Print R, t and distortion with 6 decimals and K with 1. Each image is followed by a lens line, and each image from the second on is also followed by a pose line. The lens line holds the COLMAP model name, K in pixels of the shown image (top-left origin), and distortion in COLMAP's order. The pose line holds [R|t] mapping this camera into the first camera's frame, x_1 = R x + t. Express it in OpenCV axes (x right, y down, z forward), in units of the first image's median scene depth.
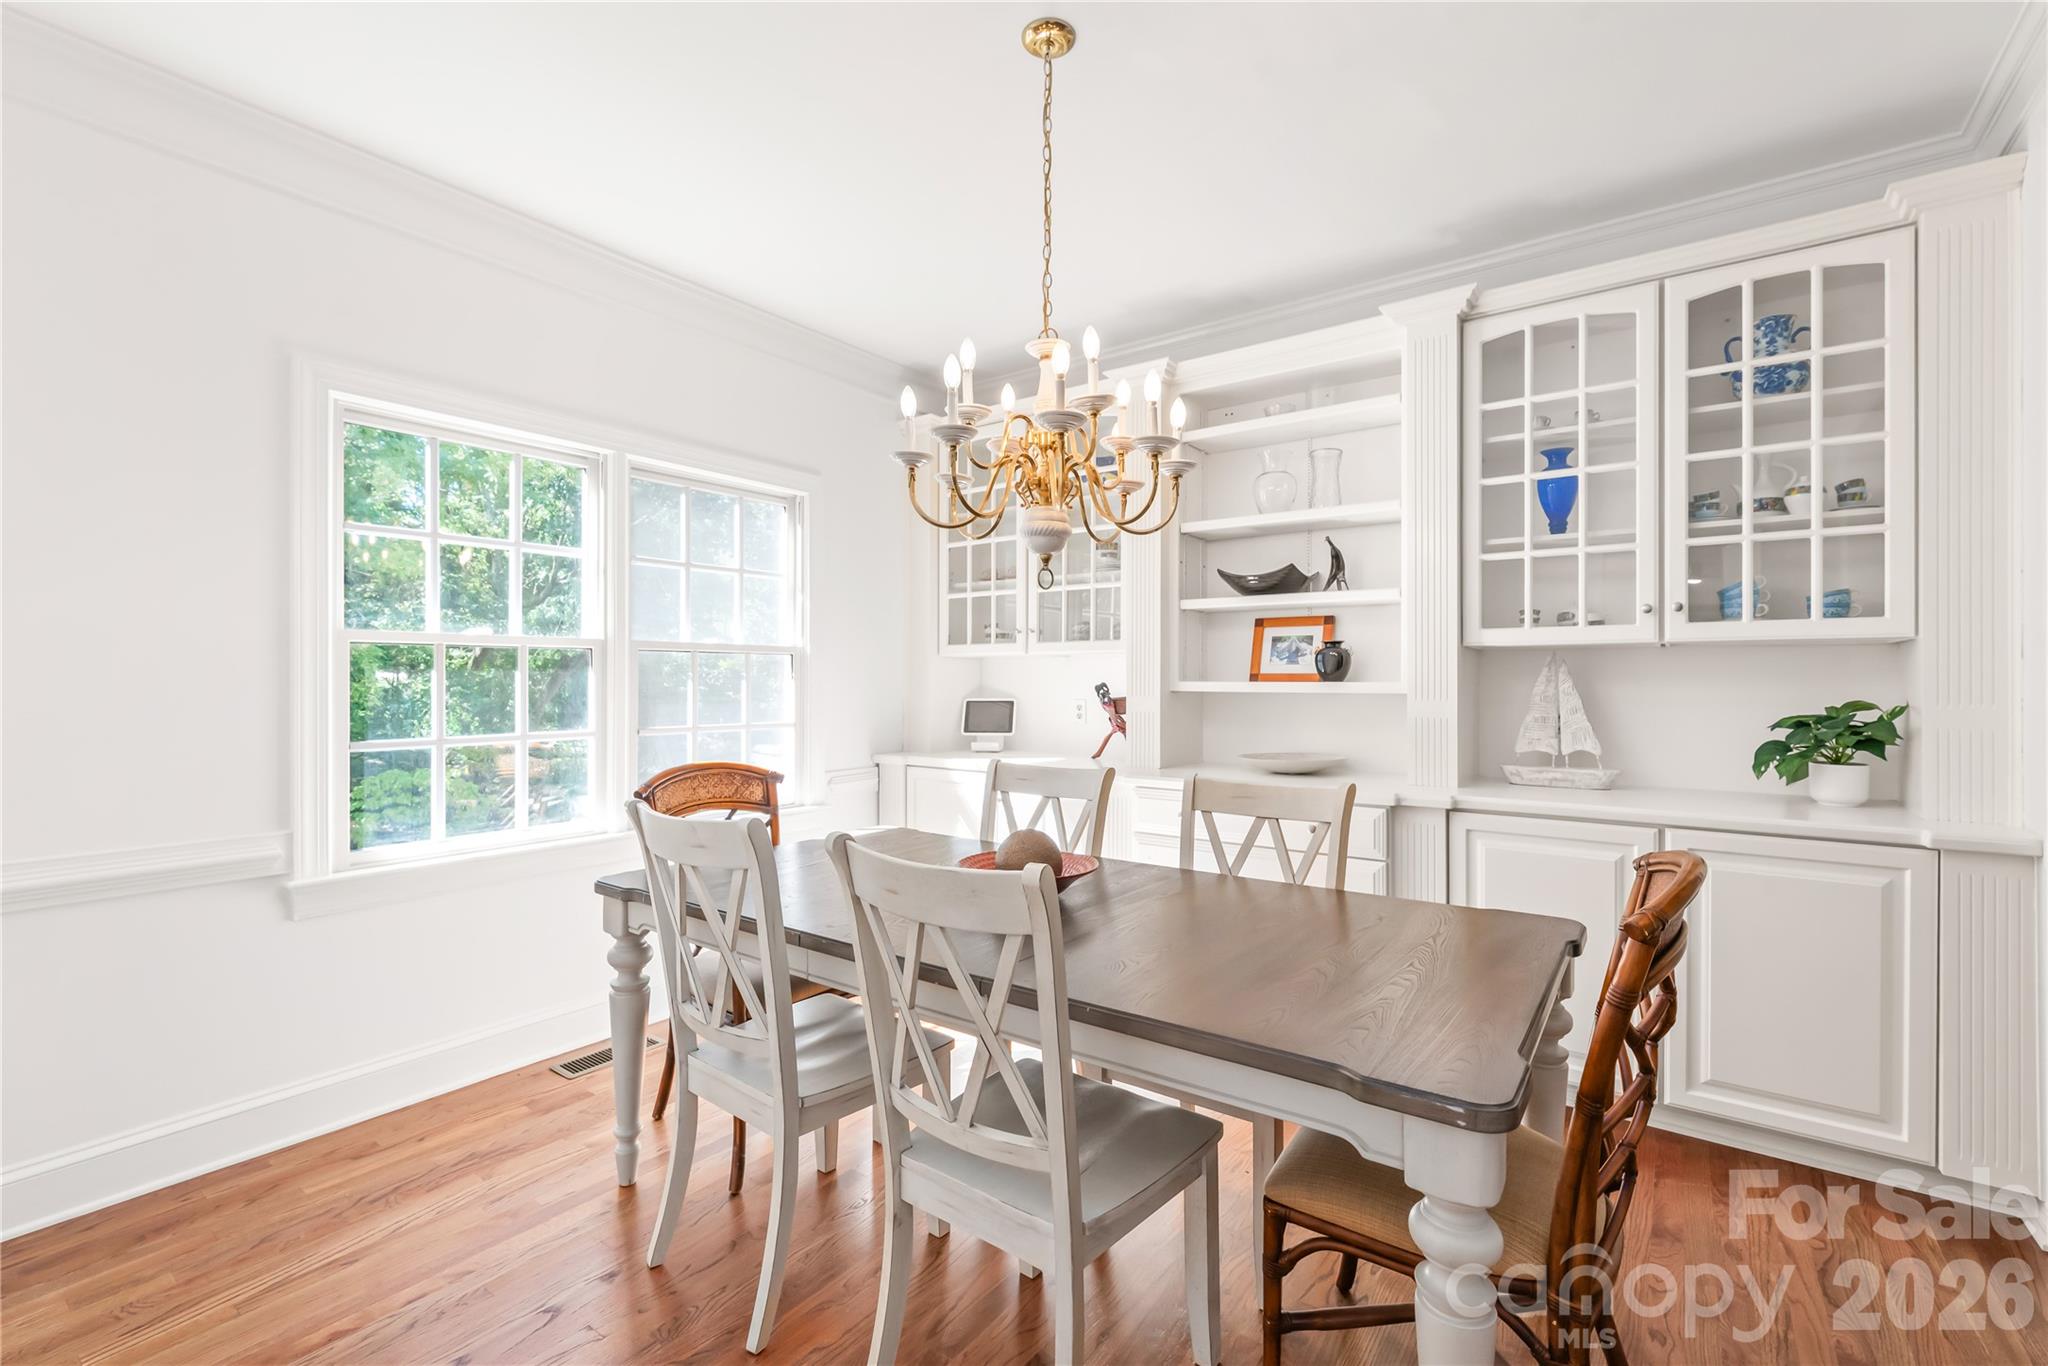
lens RADIAL K [[892.7, 0, 1024.0], [0, 892.7, 683.0], [0, 0, 1]] dist [0.000802, 0.000146]
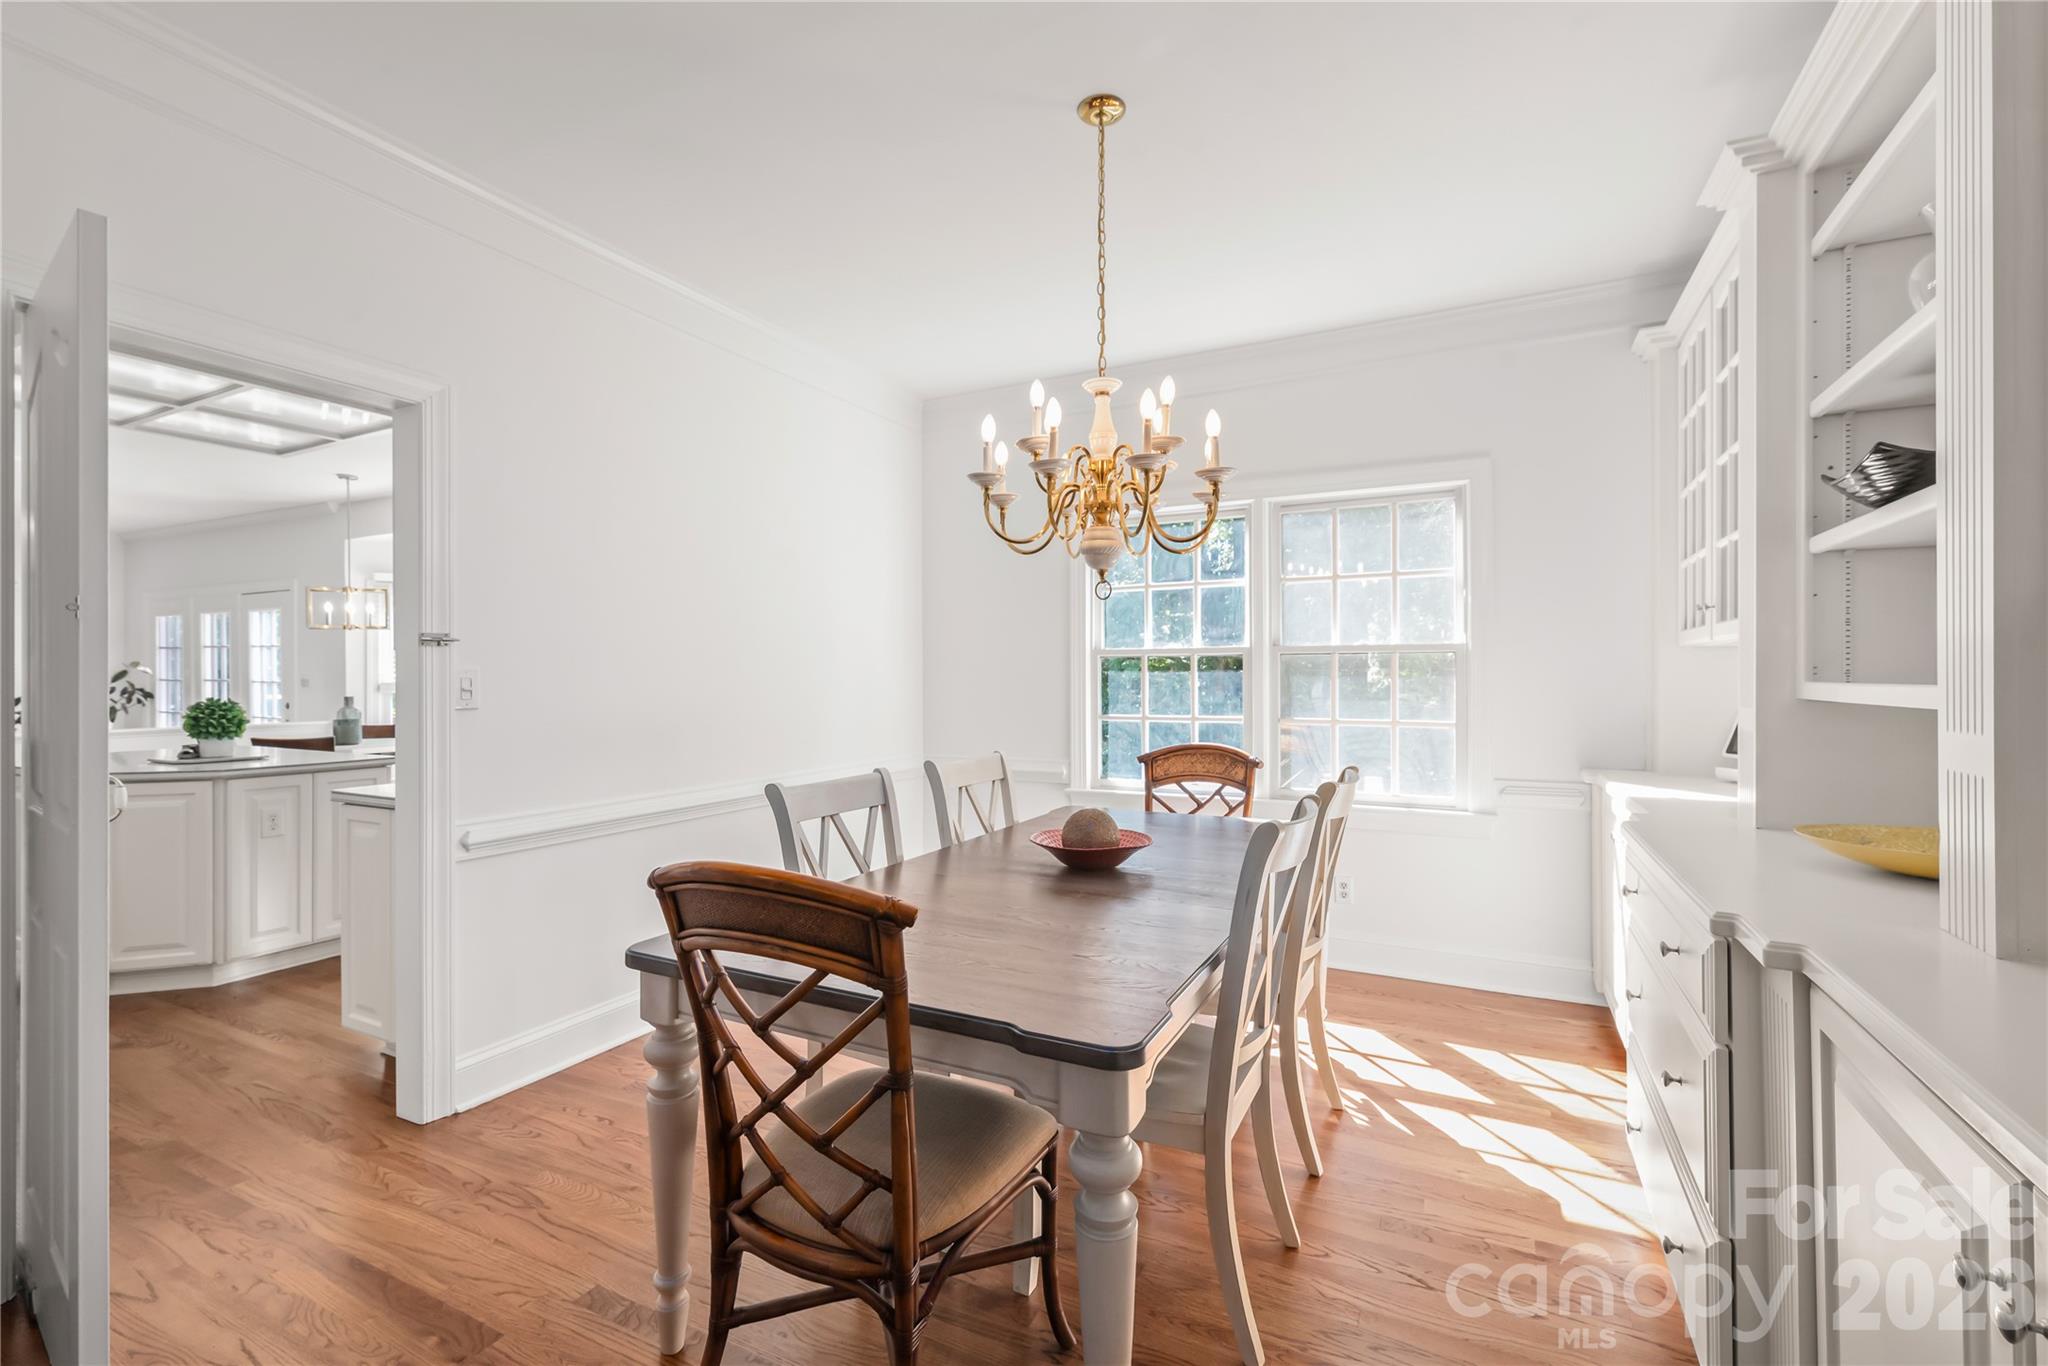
lens RADIAL K [[862.6, 0, 1066.6], [0, 862.6, 678.2], [0, 0, 1]] dist [0.000392, 0.000030]
pose [[0.182629, 0.002202, -0.983180, 0.782543], [-0.000580, 0.999998, 0.002132, -0.007302], [0.983182, 0.000180, 0.182629, 0.563276]]
